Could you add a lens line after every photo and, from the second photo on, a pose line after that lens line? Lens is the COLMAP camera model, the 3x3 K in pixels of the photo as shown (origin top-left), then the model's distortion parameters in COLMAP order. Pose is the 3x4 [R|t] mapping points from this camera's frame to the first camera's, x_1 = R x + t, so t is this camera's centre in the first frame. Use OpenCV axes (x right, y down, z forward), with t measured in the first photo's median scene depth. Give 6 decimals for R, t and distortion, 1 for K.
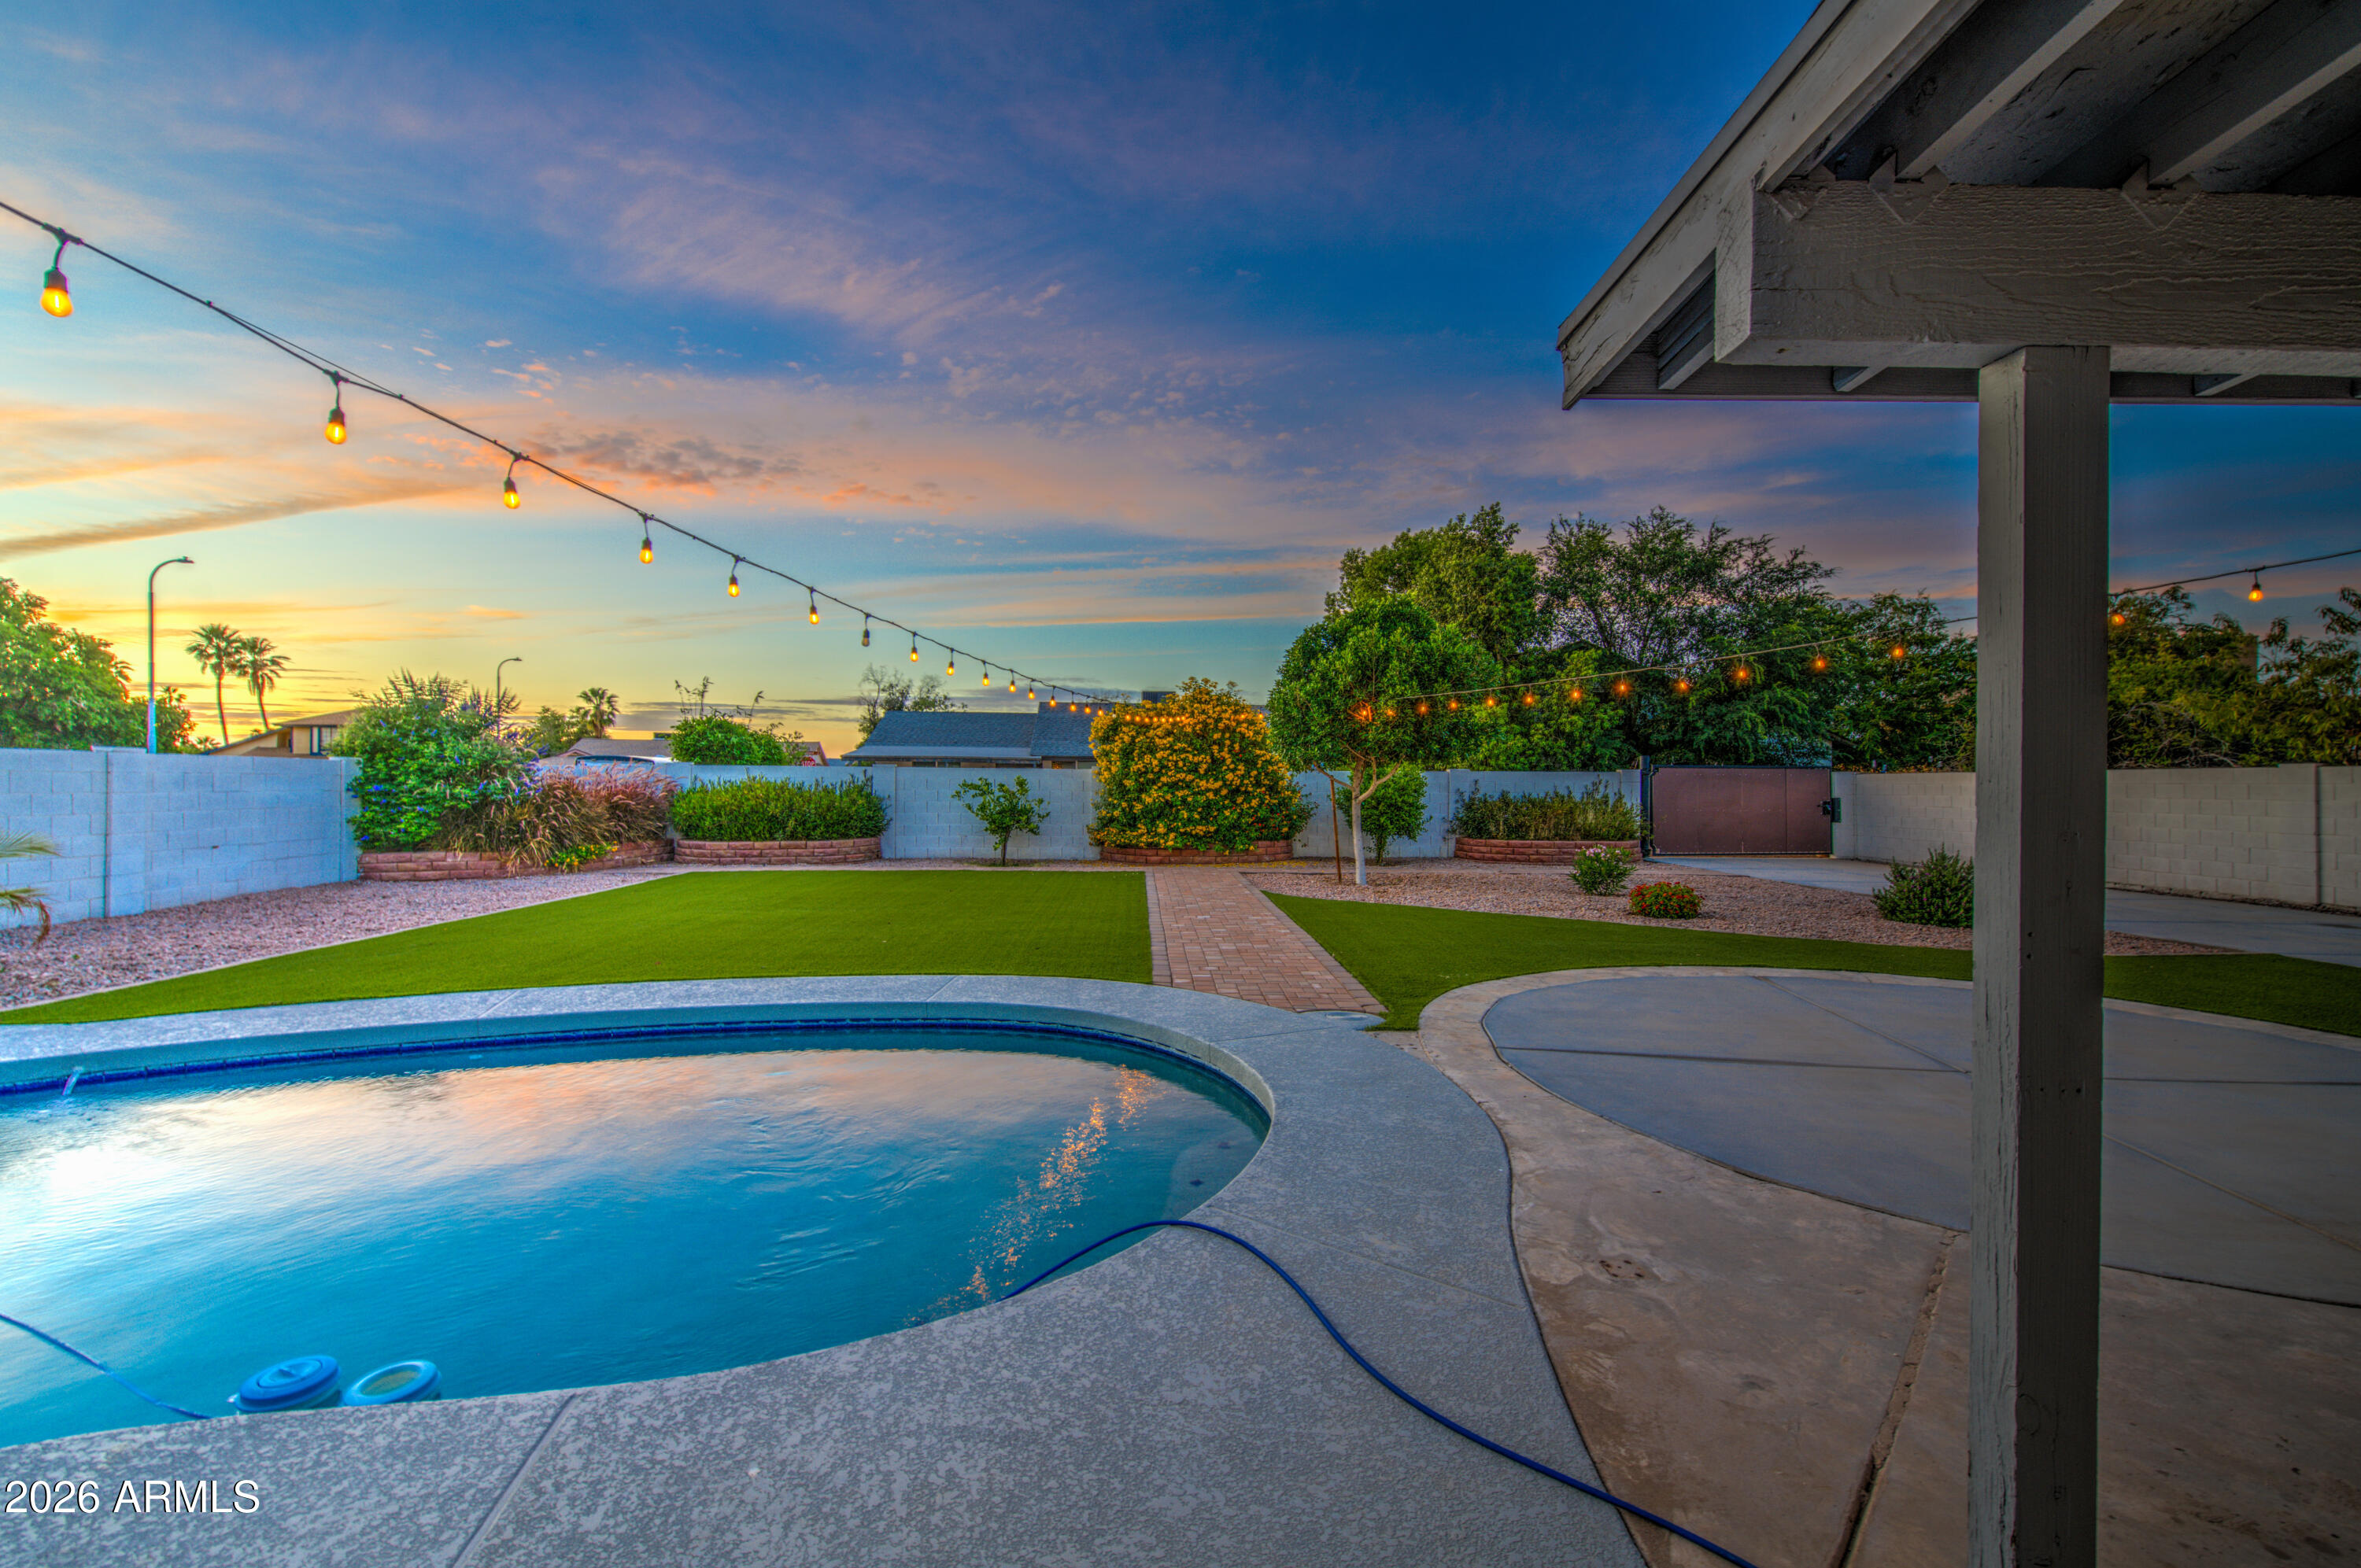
lens RADIAL K [[969.4, 0, 1186.6], [0, 969.4, 788.1], [0, 0, 1]] dist [0.001566, -0.000640]
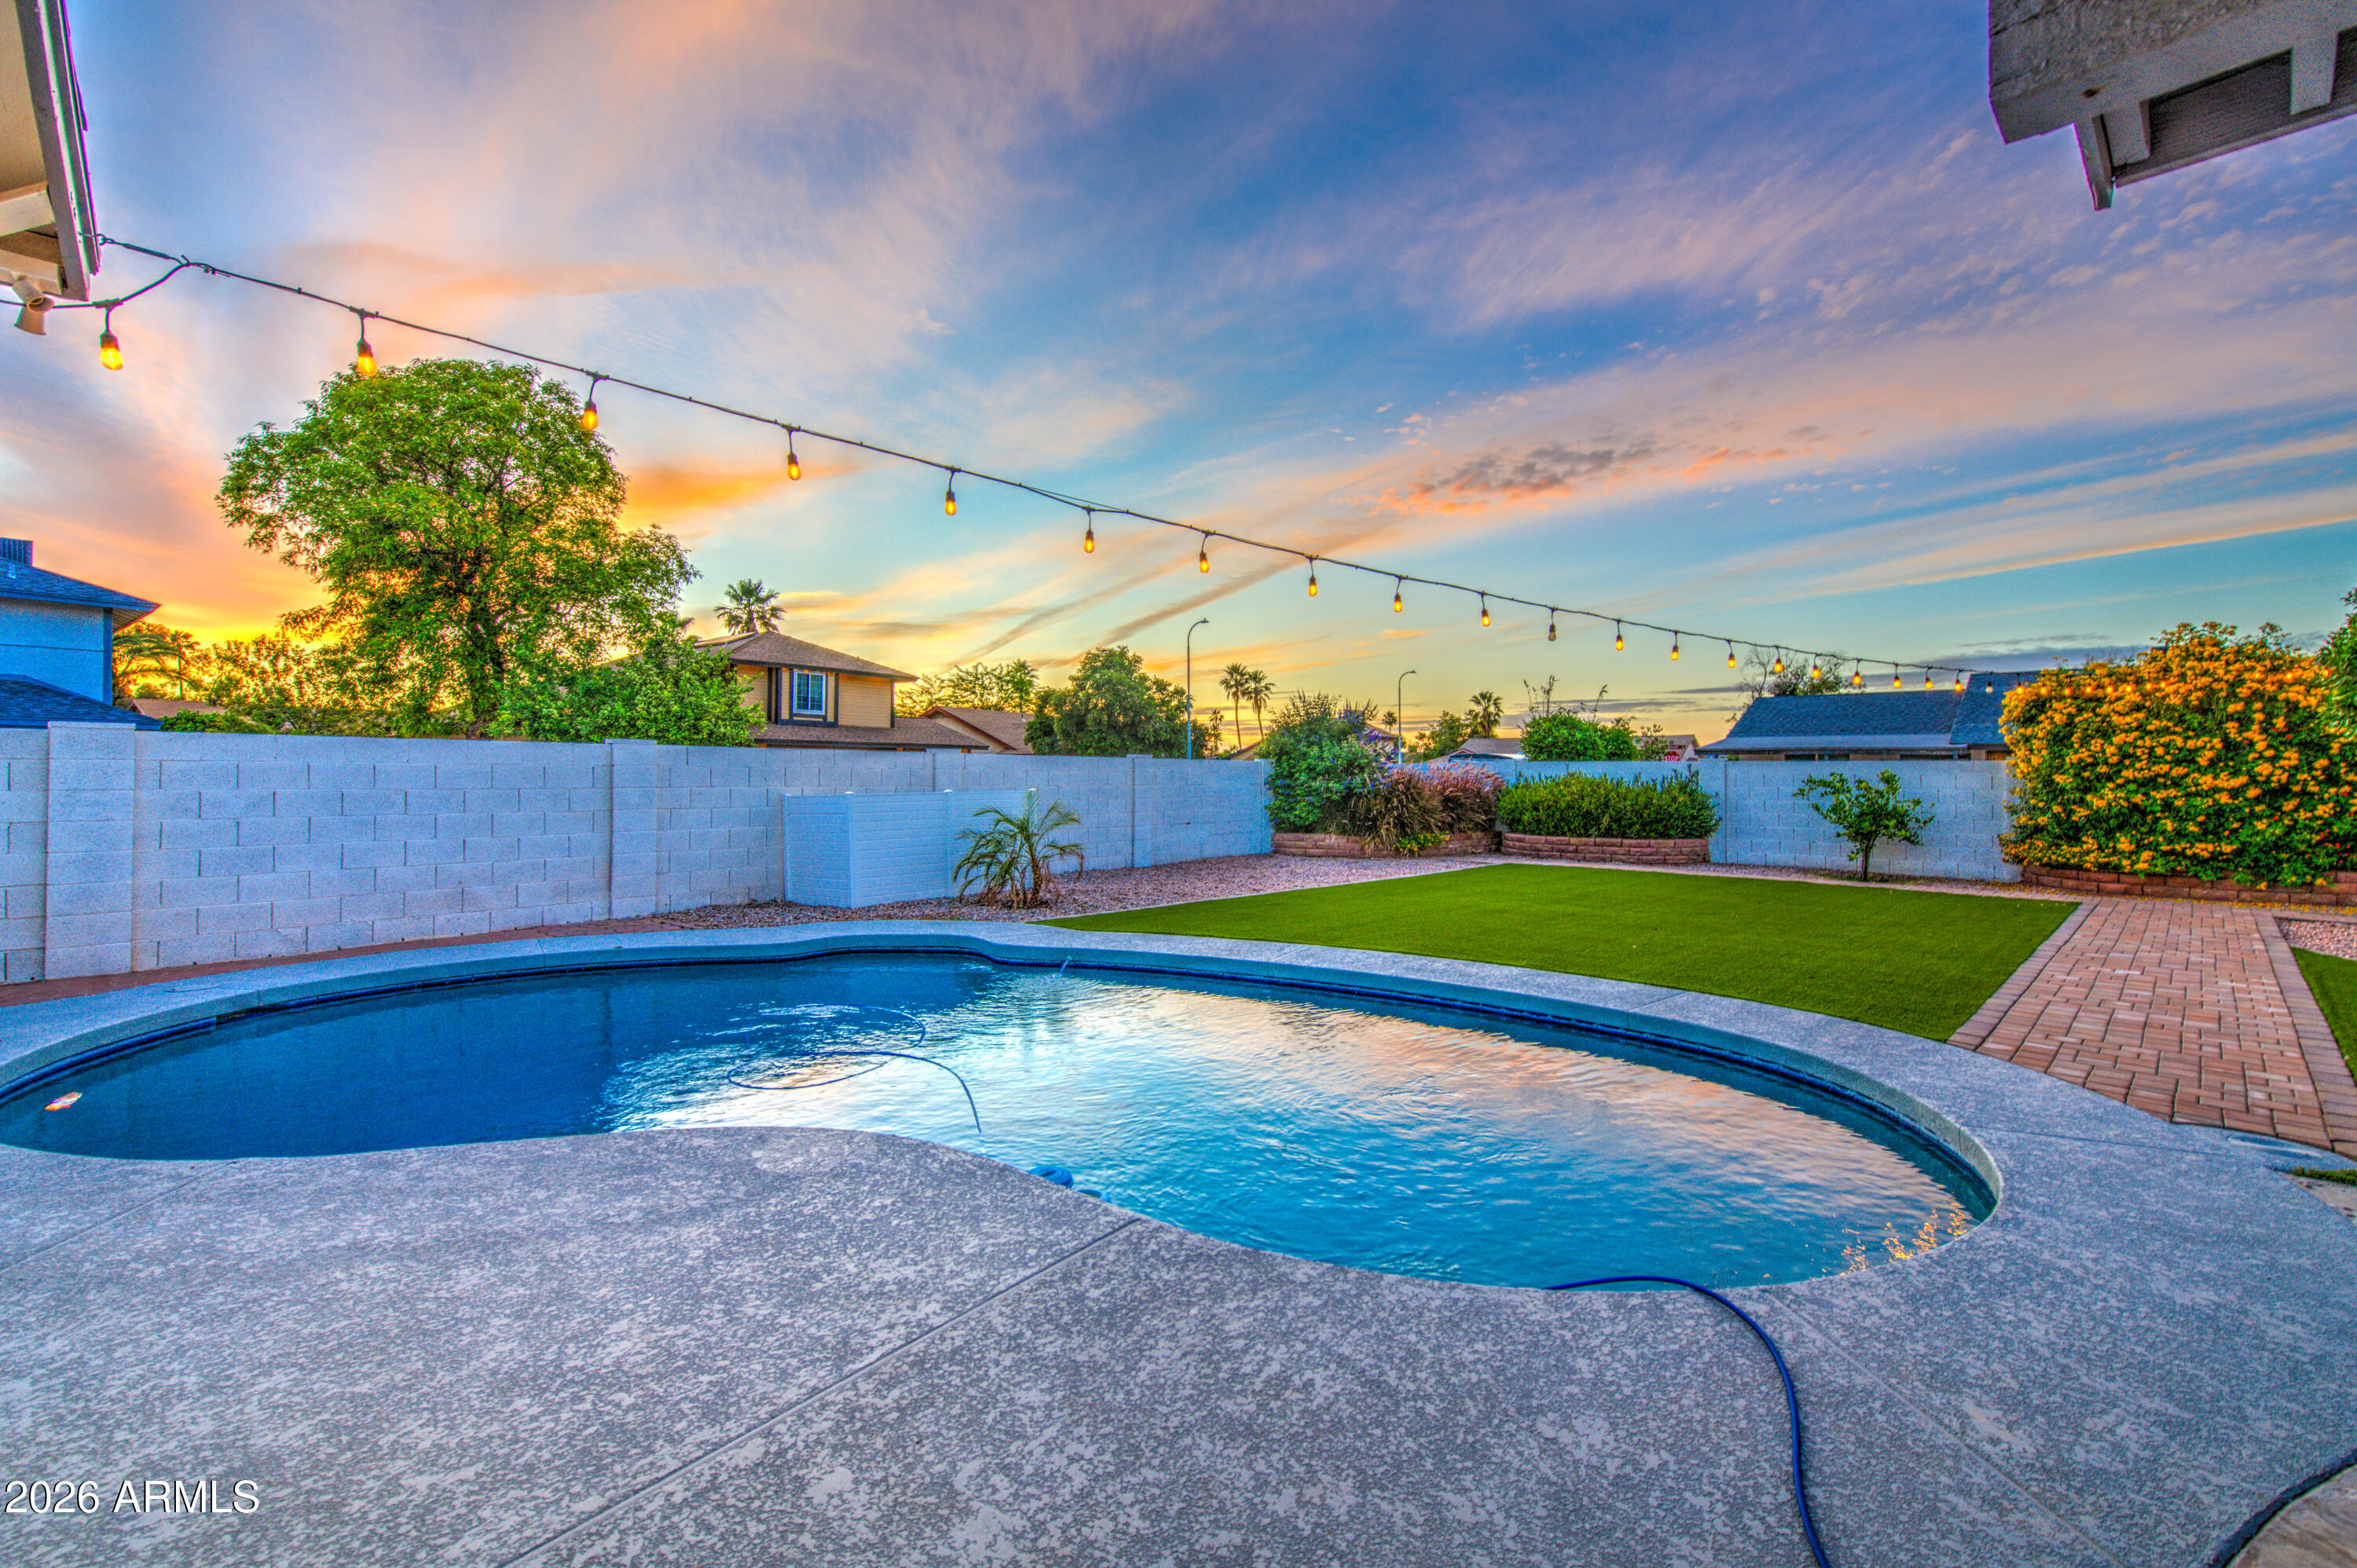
lens RADIAL K [[1005.4, 0, 1188.9], [0, 1005.4, 772.8], [0, 0, 1]] dist [0.001136, 0.000093]
pose [[0.667874, -0.004013, -0.744264, 0.062578], [-0.004666, 0.999943, -0.009578, 0.000300], [0.744260, 0.009870, 0.667817, 0.011268]]
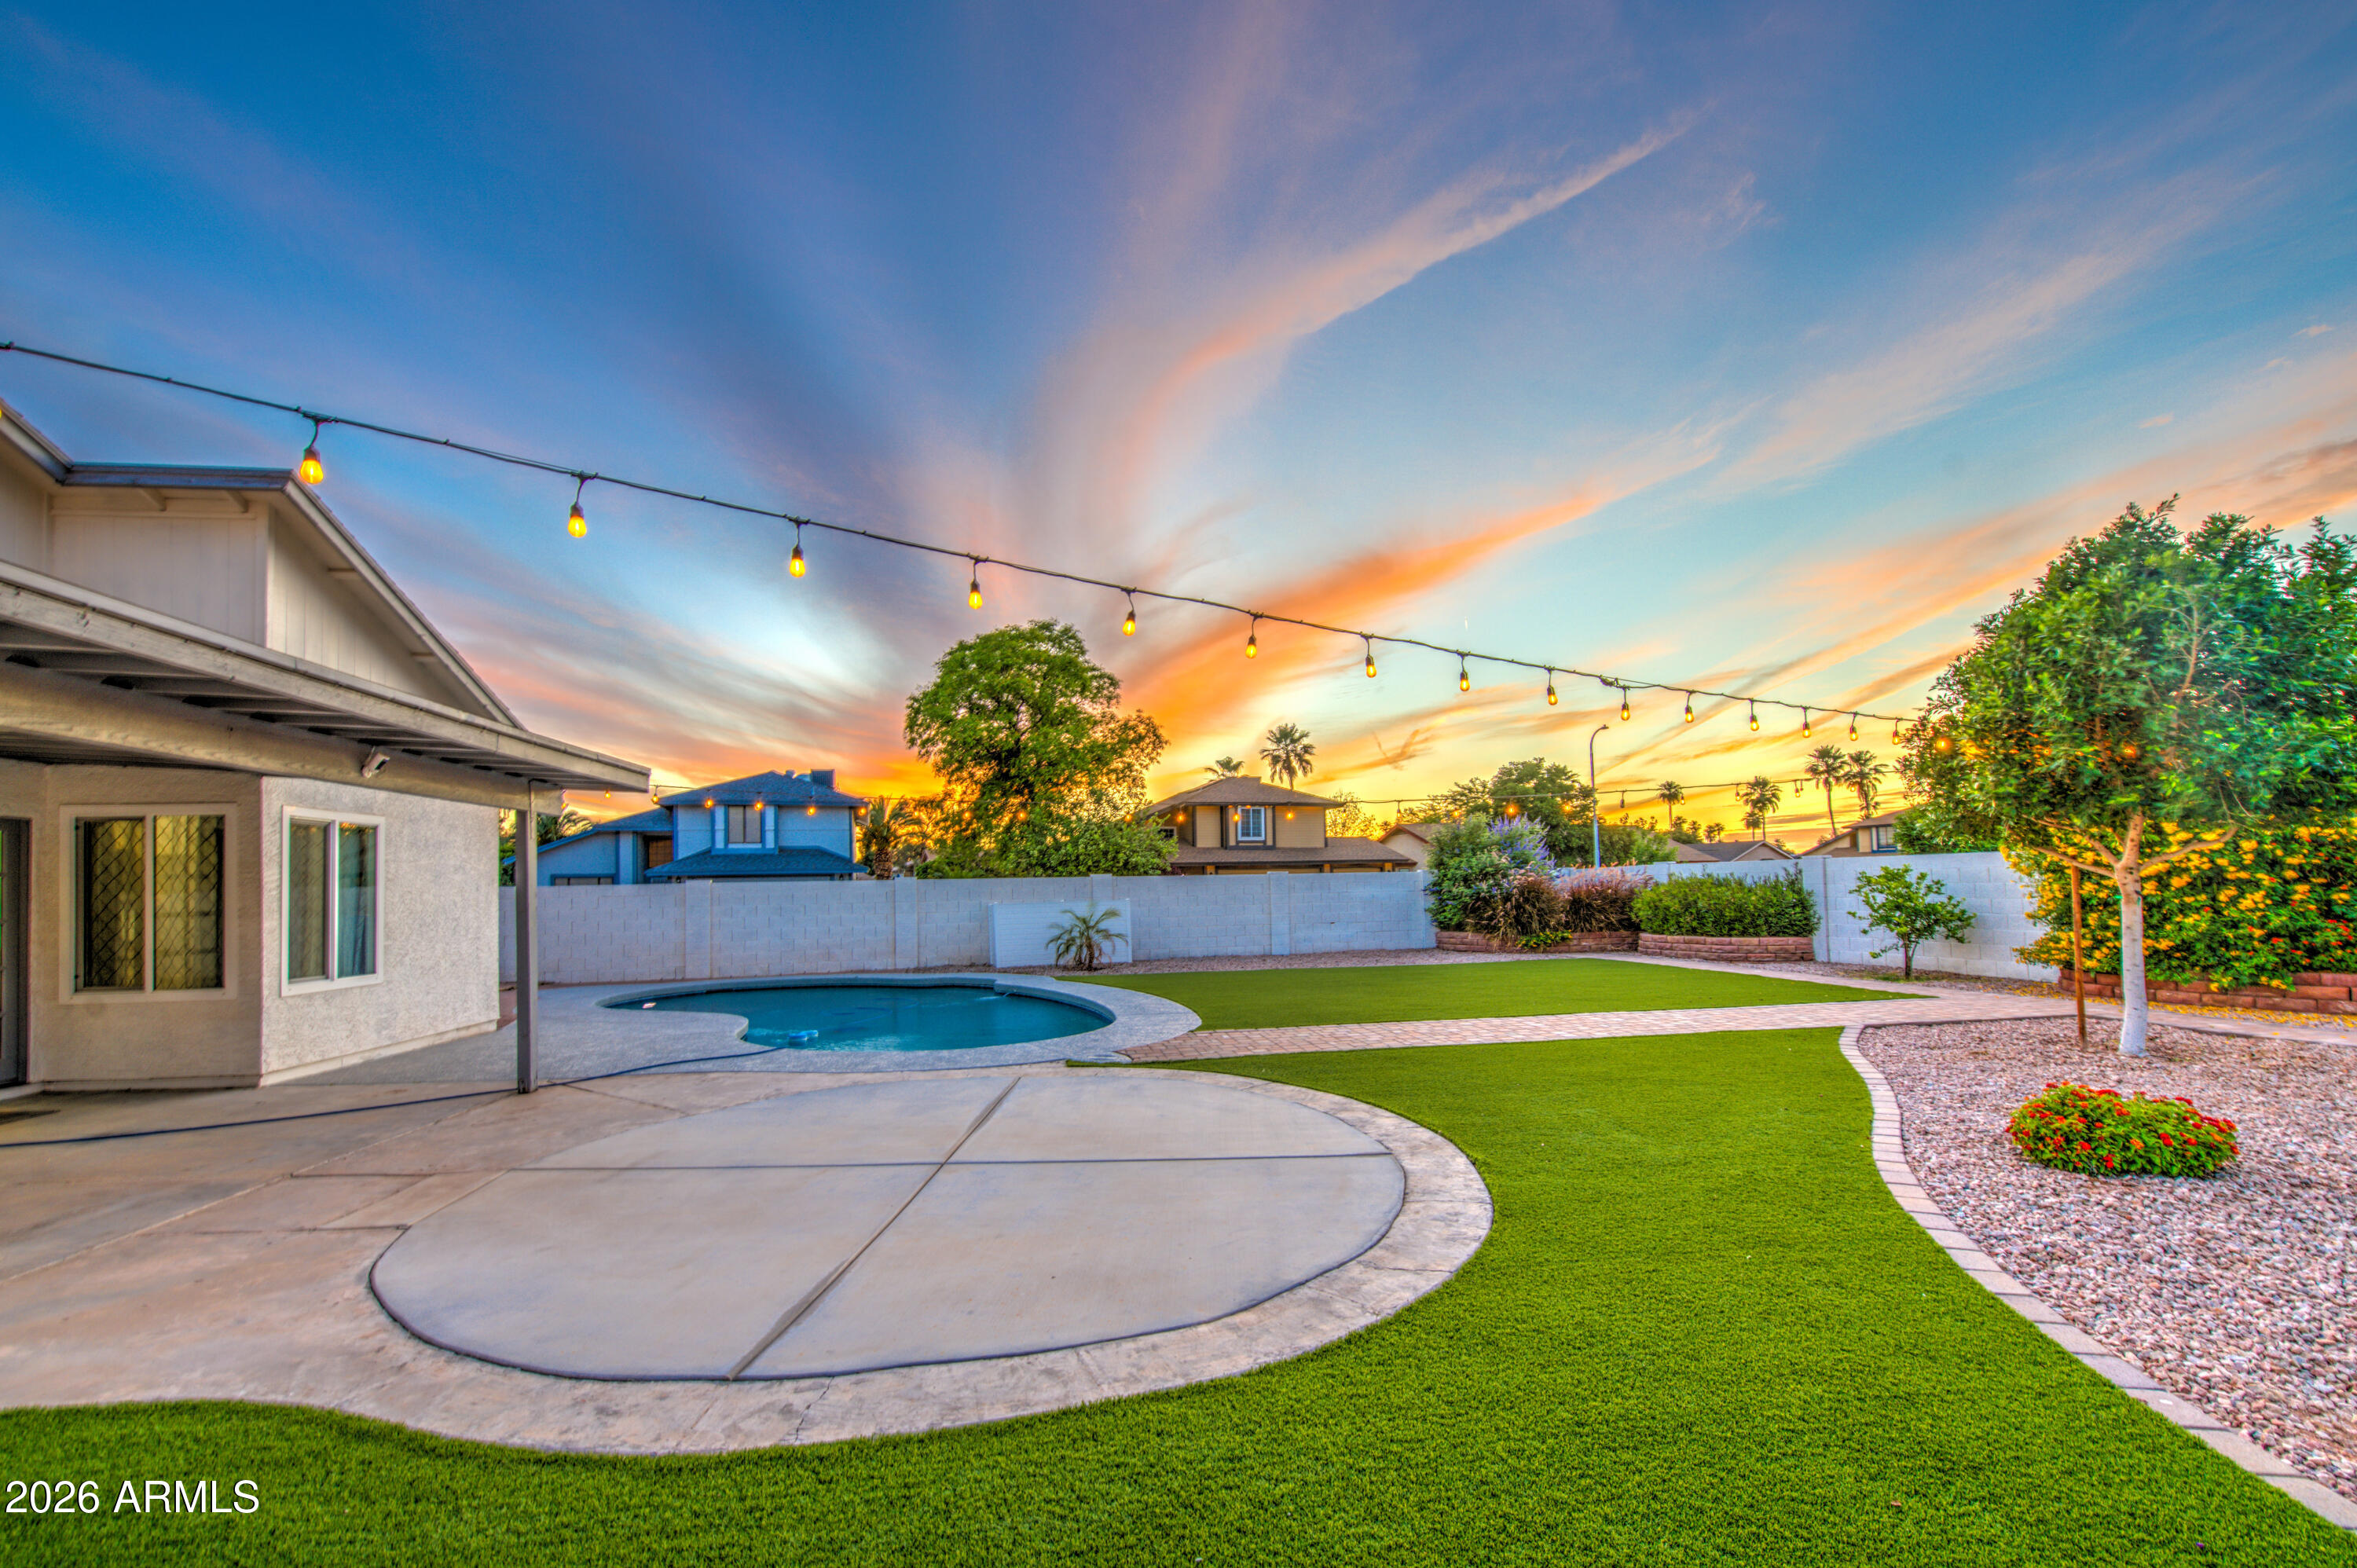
lens RADIAL K [[1005.2, 0, 1177.9], [0, 1005.2, 848.5], [0, 0, 1]] dist [0.000565, -0.000233]
pose [[0.106862, -0.048083, -0.993110, 0.570023], [0.017132, 0.998771, -0.046514, 0.002354], [0.994126, -0.012044, 0.107555, 0.337013]]
